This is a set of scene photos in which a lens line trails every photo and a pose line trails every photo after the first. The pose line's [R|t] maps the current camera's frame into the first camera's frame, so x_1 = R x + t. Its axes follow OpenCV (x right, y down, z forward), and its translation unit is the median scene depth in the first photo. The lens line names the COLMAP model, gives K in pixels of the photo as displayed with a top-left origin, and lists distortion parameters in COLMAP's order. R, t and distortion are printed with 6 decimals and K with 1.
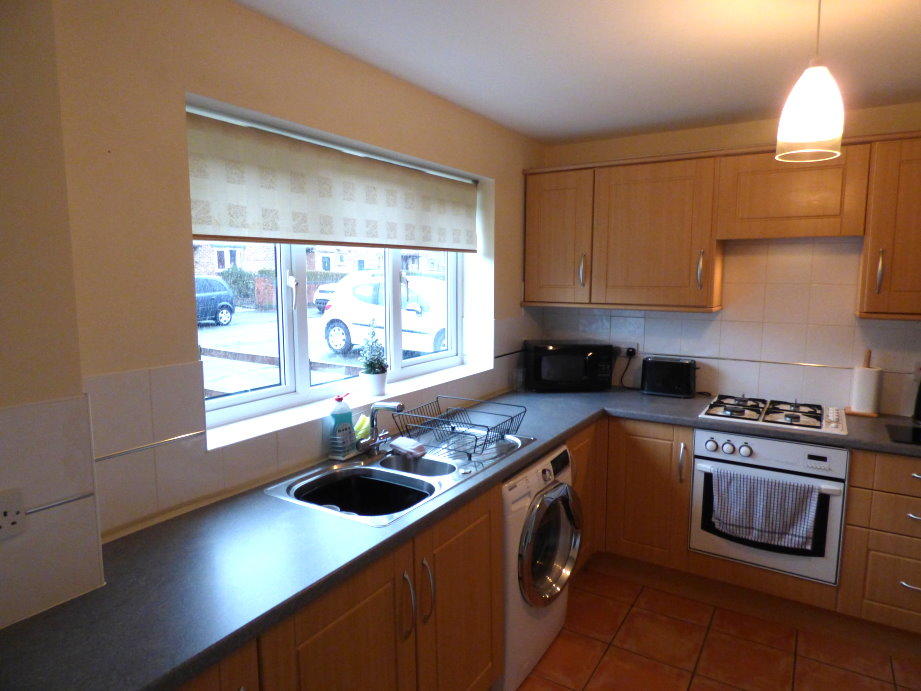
lens RADIAL K [[571.0, 0, 460.5], [0, 571.0, 345.5], [0, 0, 1]] dist [-0.006130, -0.002799]
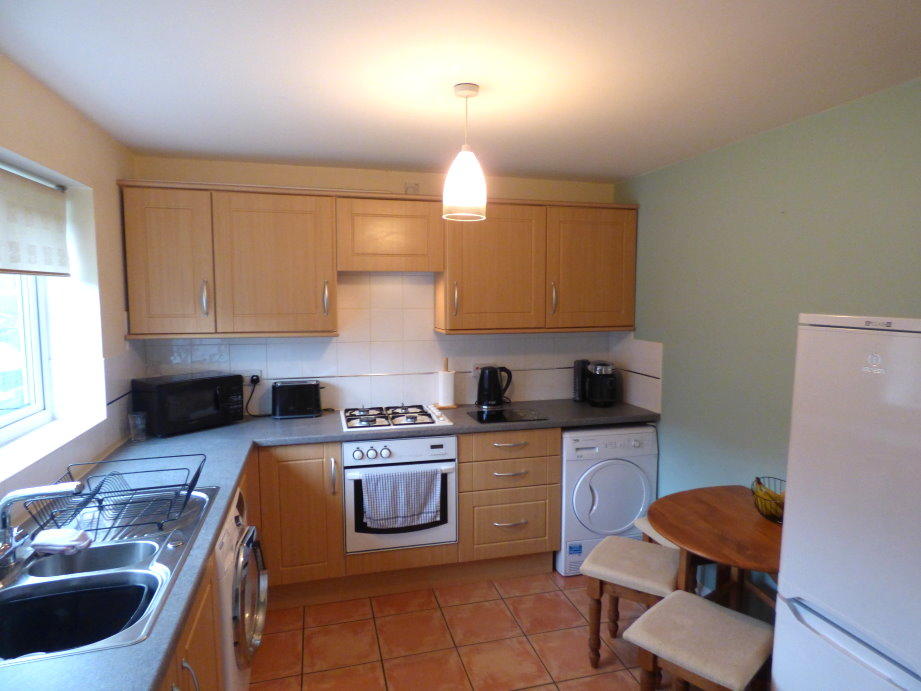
lens RADIAL K [[567.8, 0, 460.5], [0, 567.8, 345.5], [0, 0, 1]] dist [0.003189, 0.001031]
pose [[0.674840, -0.067698, 0.734853, -0.227372], [0.090152, 0.995888, 0.008957, -0.029831], [-0.732437, 0.060204, 0.678168, 0.082609]]
